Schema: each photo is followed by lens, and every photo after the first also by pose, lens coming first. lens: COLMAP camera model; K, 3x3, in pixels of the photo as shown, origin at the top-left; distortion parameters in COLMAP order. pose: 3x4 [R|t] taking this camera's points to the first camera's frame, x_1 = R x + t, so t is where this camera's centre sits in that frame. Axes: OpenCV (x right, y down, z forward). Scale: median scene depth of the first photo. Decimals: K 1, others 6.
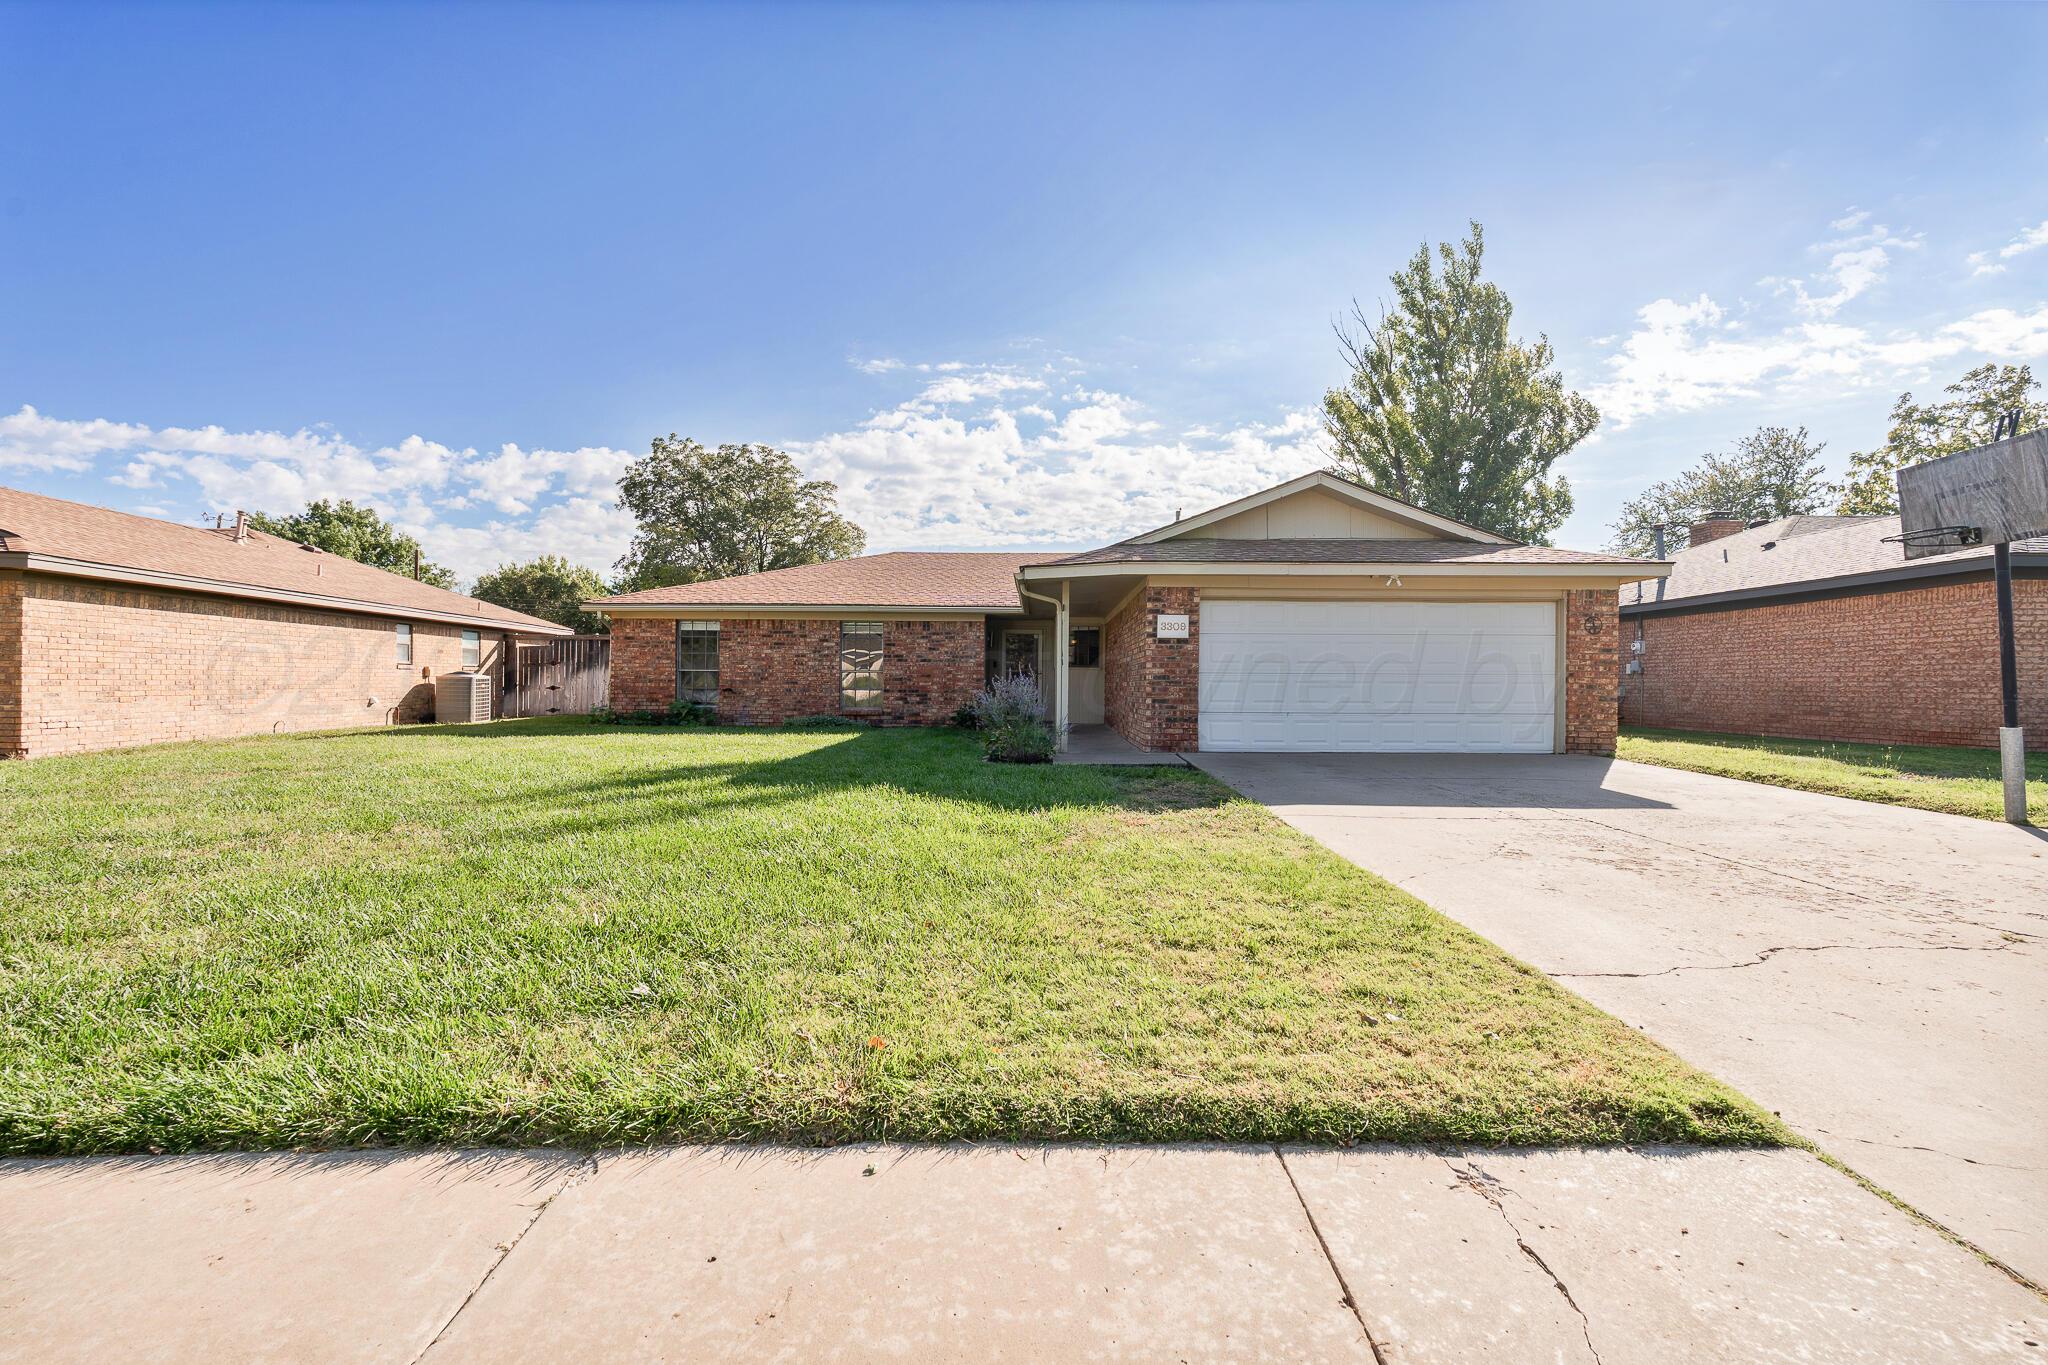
lens RADIAL K [[941.9, 0, 1026.1], [0, 941.9, 681.5], [0, 0, 1]] dist [-0.004620, 0.000839]
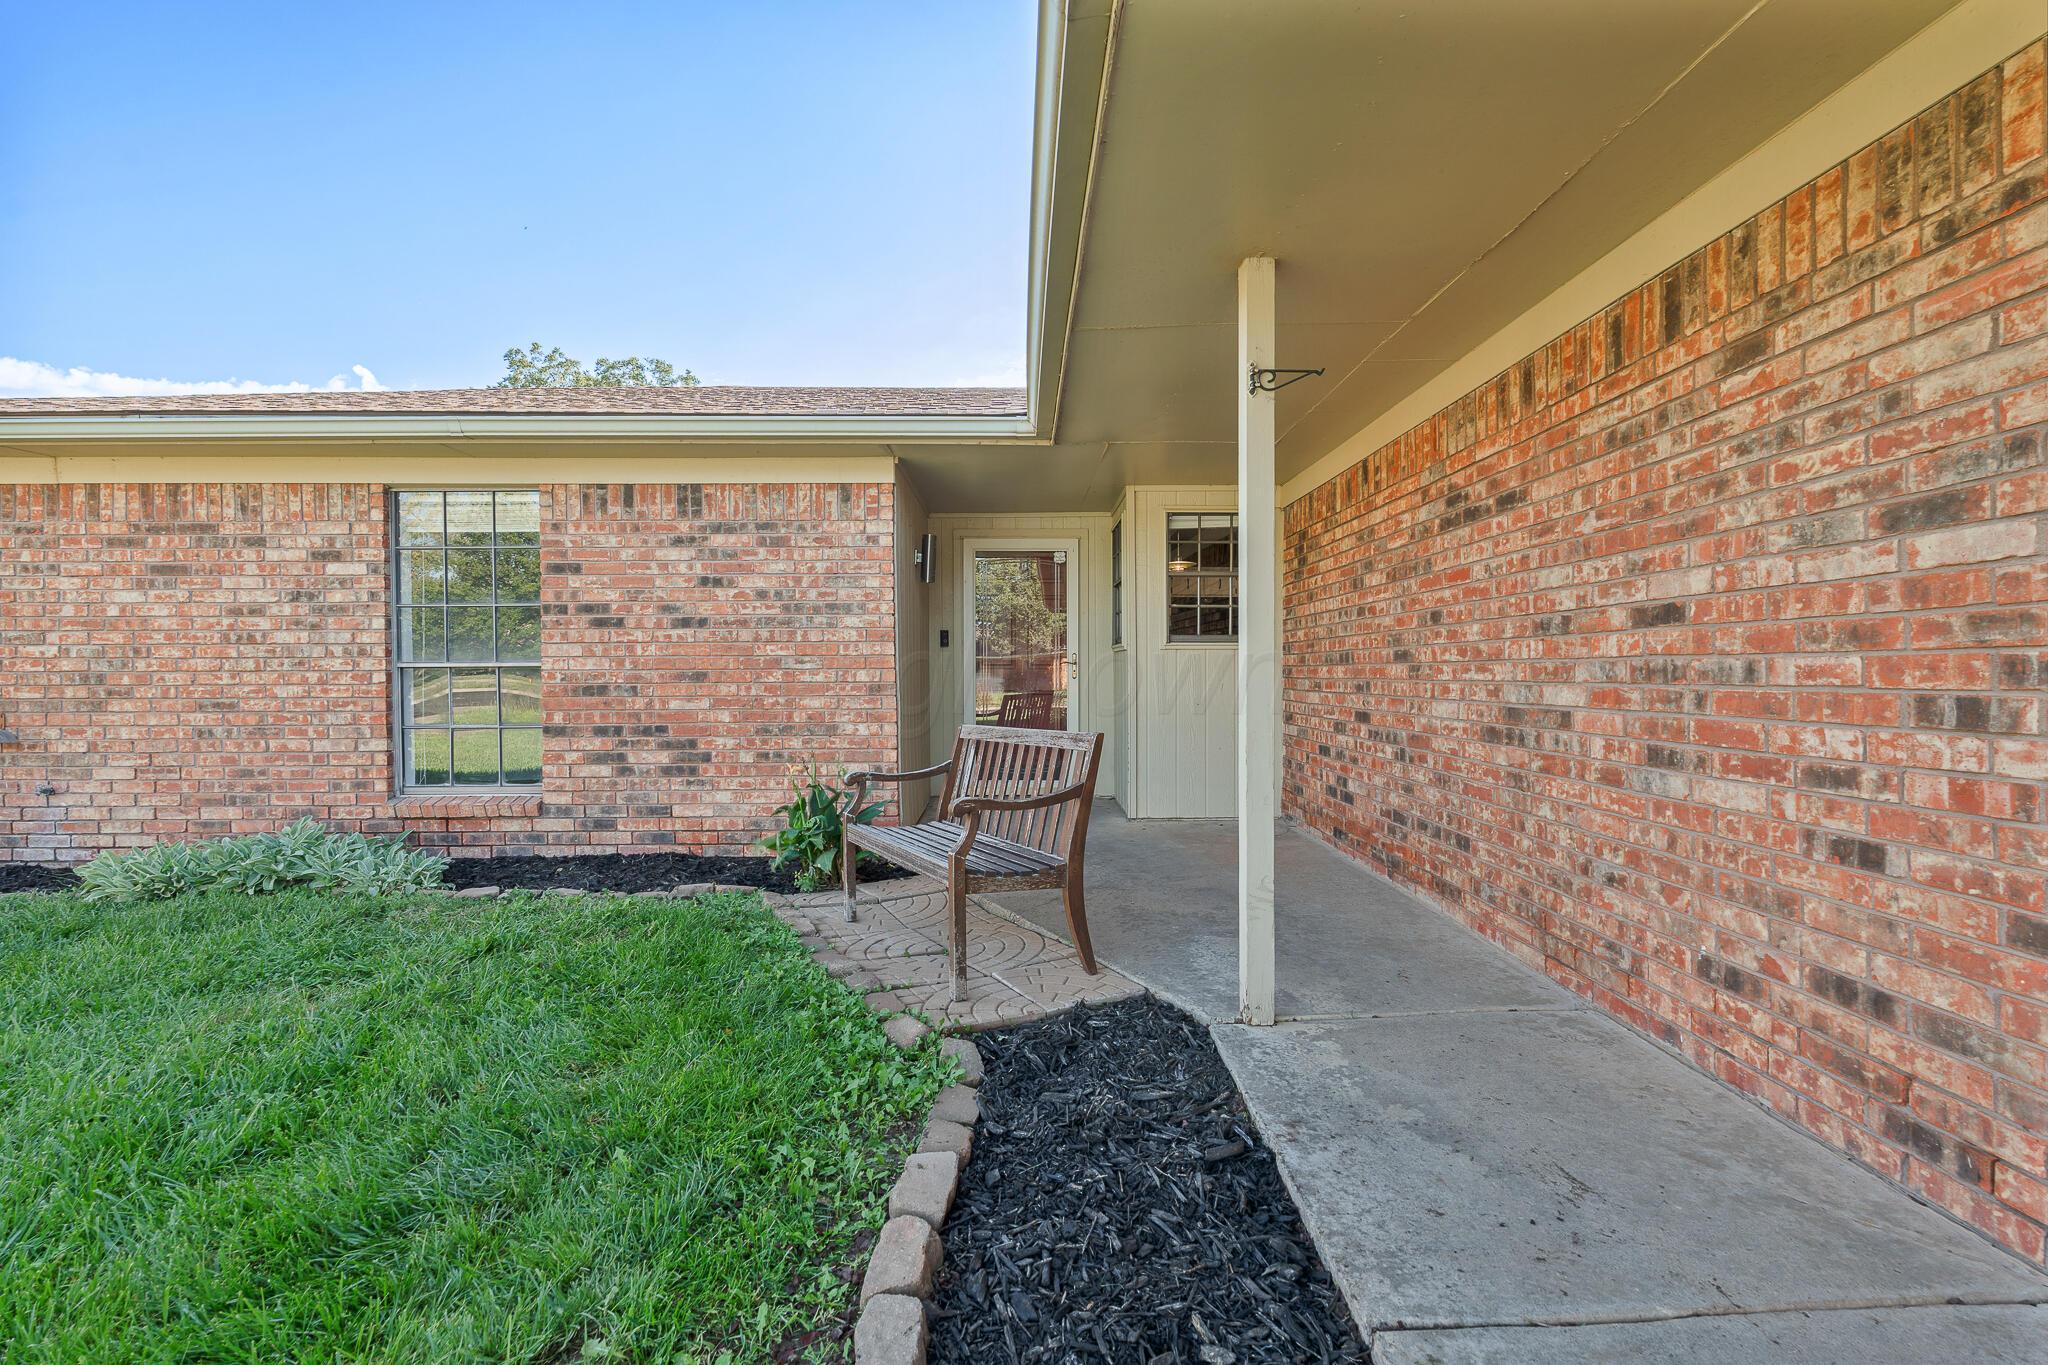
lens RADIAL K [[941.9, 0, 1025.3], [0, 941.9, 681.2], [0, 0, 1]] dist [-0.004620, 0.000839]
pose [[0.999818, -0.011914, 0.014913, -0.009268], [0.011736, 0.999860, 0.011950, -0.006871], [-0.015054, -0.011773, 0.999817, 0.713368]]
